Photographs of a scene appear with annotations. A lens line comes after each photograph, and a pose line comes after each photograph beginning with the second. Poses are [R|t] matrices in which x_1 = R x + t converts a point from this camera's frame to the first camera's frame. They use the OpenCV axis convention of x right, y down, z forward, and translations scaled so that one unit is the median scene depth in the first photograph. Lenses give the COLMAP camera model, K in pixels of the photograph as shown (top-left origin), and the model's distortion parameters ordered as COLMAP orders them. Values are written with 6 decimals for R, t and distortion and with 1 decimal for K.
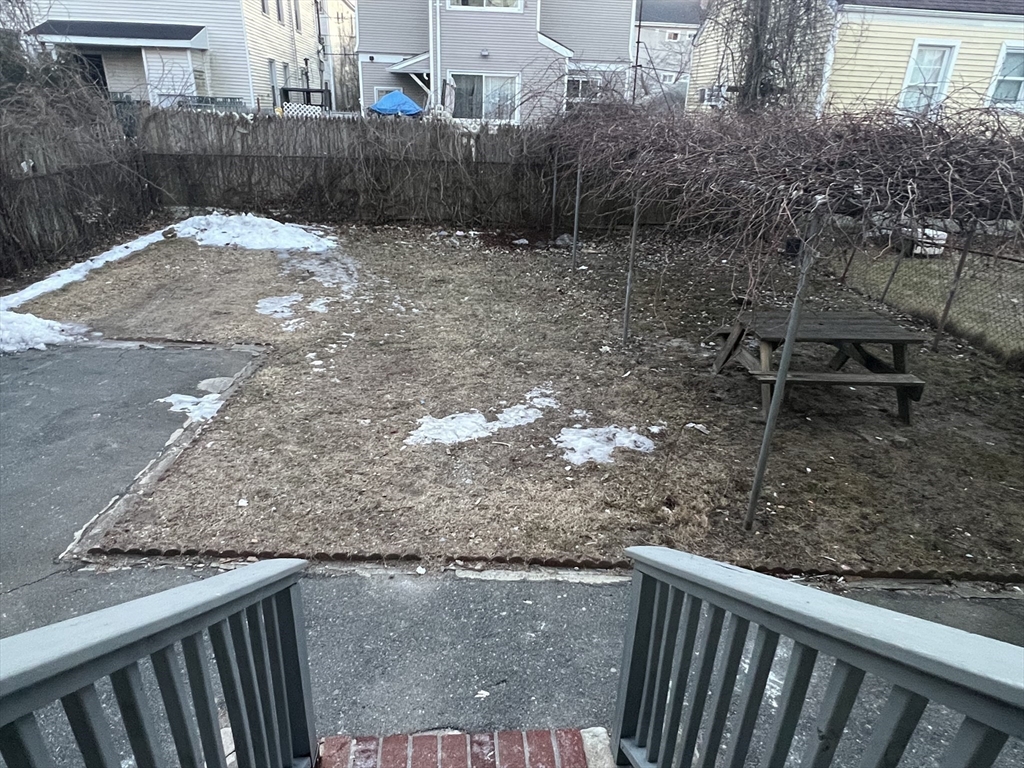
lens RADIAL K [[630.1, 0, 512.8], [0, 630.1, 387.4], [0, 0, 1]] dist [-0.000464, -0.003829]
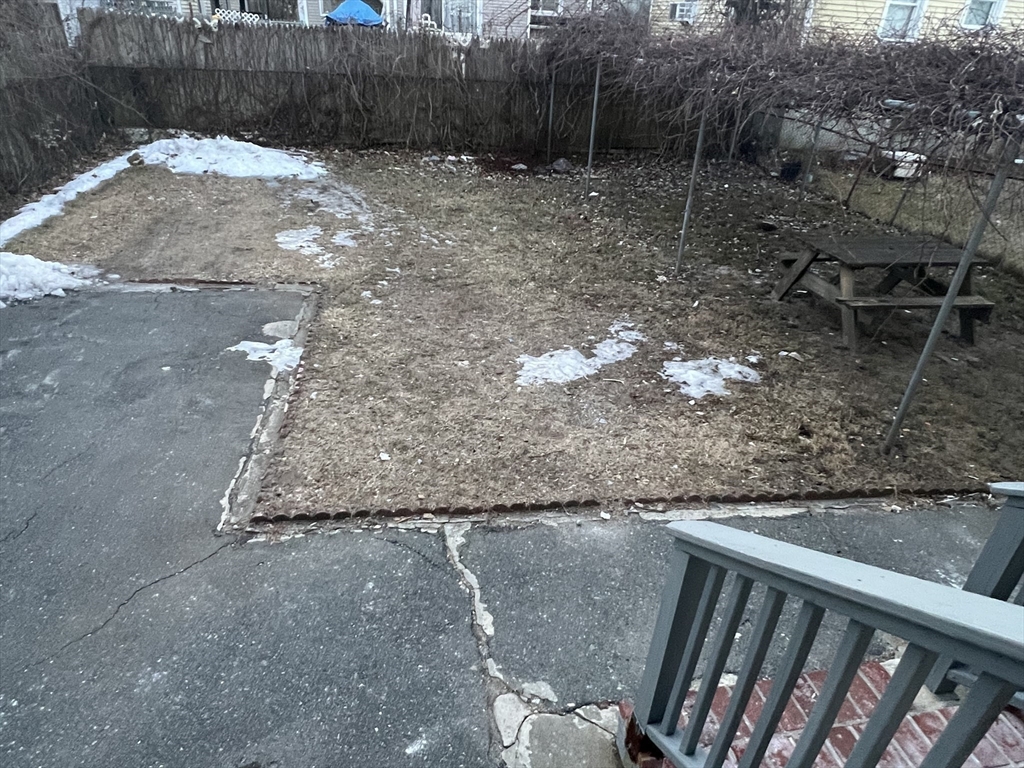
lens RADIAL K [[630.1, 0, 510.6], [0, 630.1, 382.1], [0, 0, 1]] dist [-0.000464, -0.003829]
pose [[0.992693, -0.043930, 0.112390, -0.232011], [0.032298, 0.994126, 0.103300, -0.010999], [-0.116268, -0.098915, 0.988280, 0.047231]]
